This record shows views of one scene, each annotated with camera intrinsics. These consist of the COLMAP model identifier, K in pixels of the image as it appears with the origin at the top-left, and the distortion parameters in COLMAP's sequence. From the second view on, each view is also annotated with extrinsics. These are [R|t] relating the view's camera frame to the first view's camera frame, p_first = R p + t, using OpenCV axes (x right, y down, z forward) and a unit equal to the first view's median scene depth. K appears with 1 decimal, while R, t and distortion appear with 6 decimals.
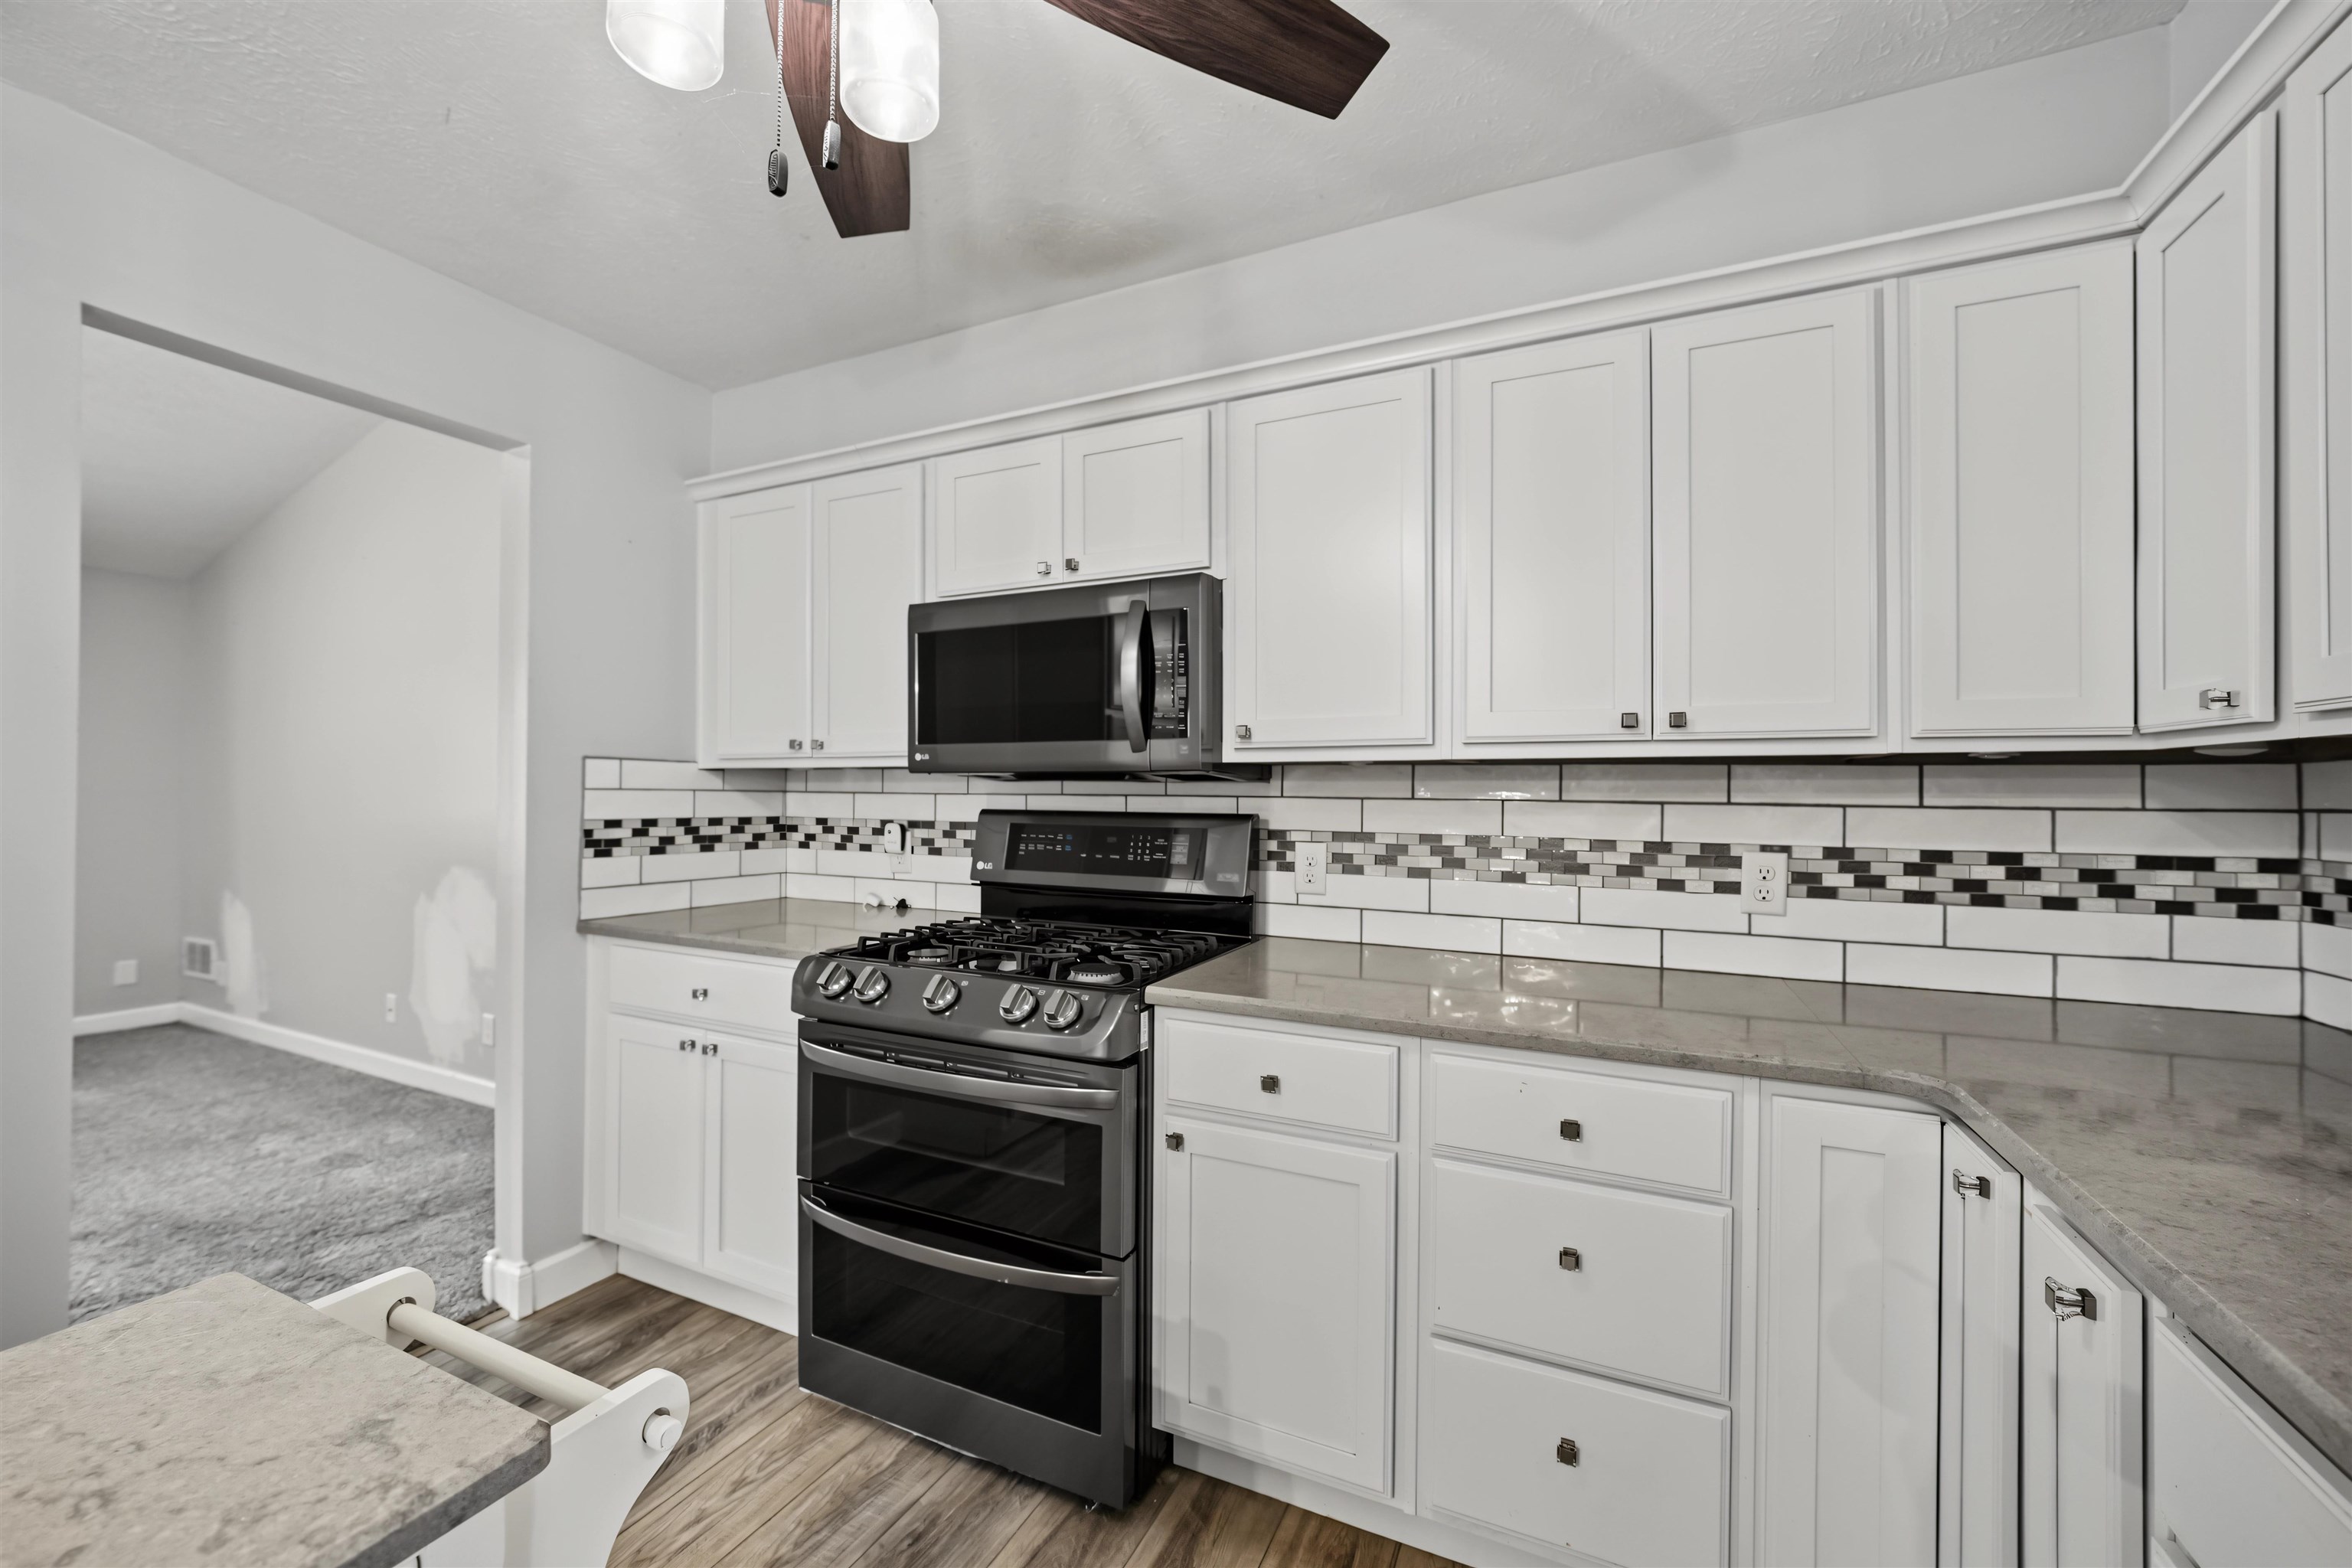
lens RADIAL K [[930.8, 0, 1183.7], [0, 930.8, 769.7], [0, 0, 1]] dist [-0.010895, -0.000157]
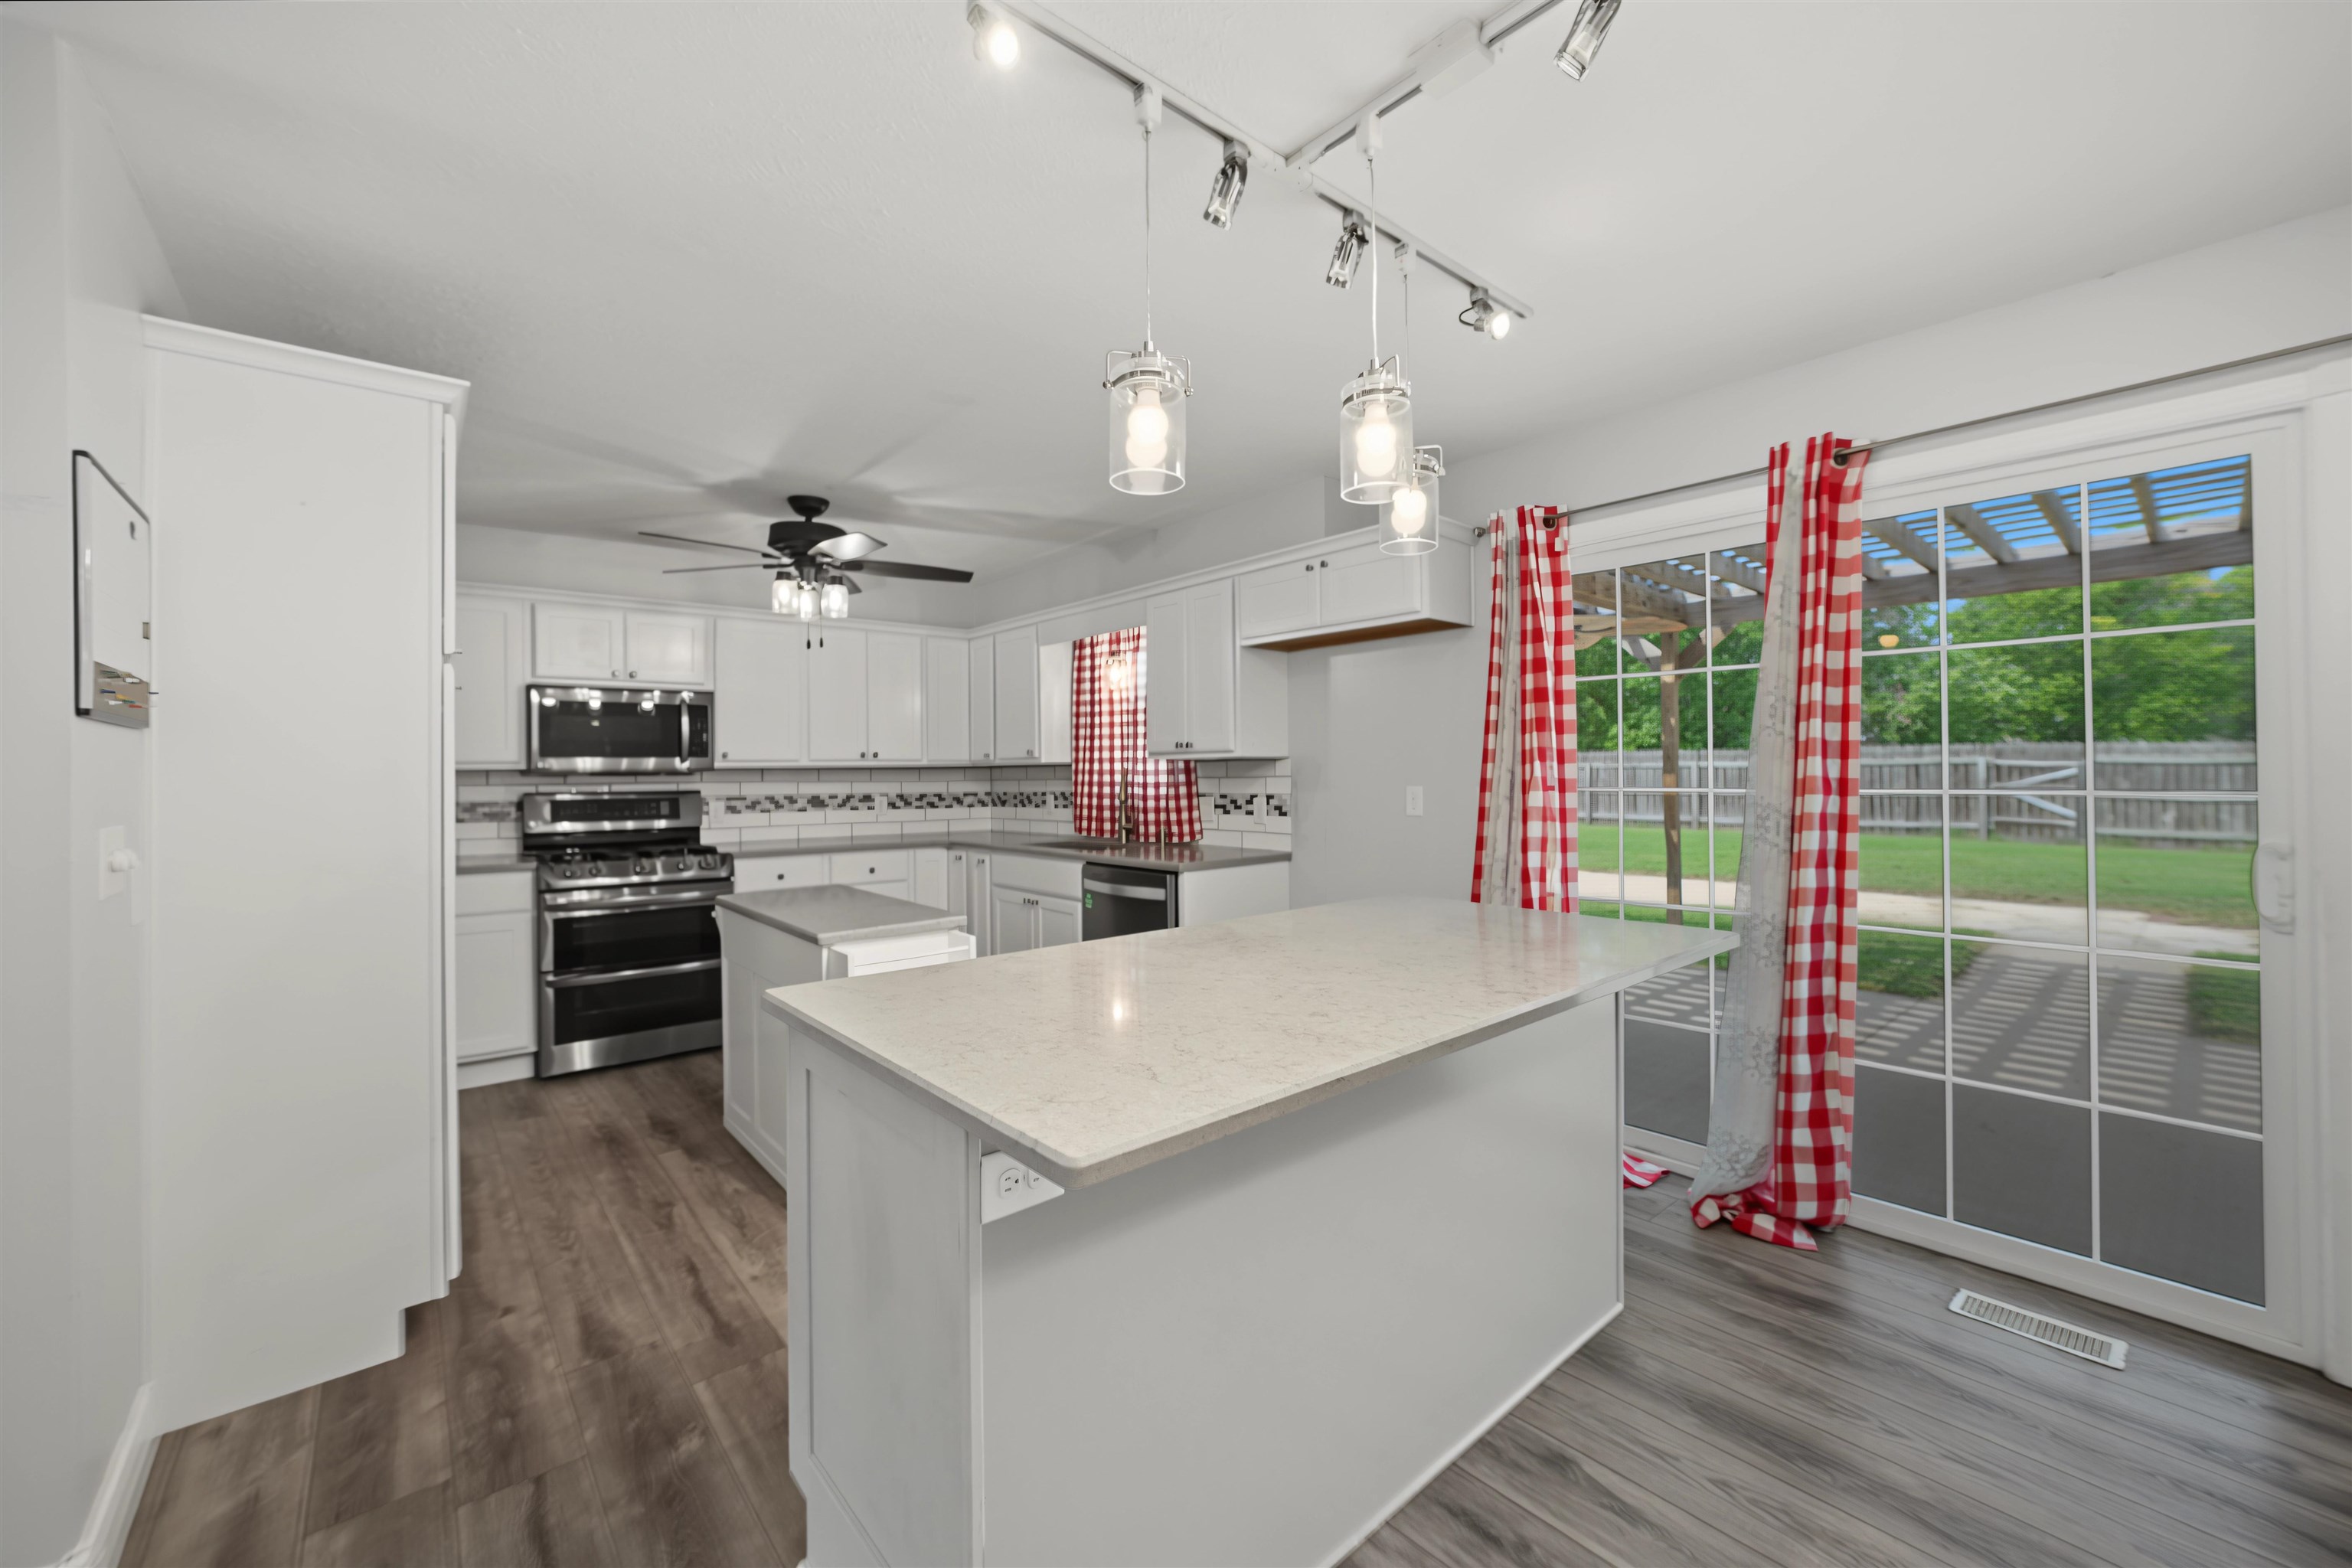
lens RADIAL K [[930.8, 0, 1181.3], [0, 930.8, 772.1], [0, 0, 1]] dist [-0.010895, -0.000157]
pose [[0.406885, -0.010467, 0.913419, -1.763864], [-0.008281, 0.999851, 0.015146, -0.045502], [-0.913442, -0.013727, 0.406738, -1.155725]]
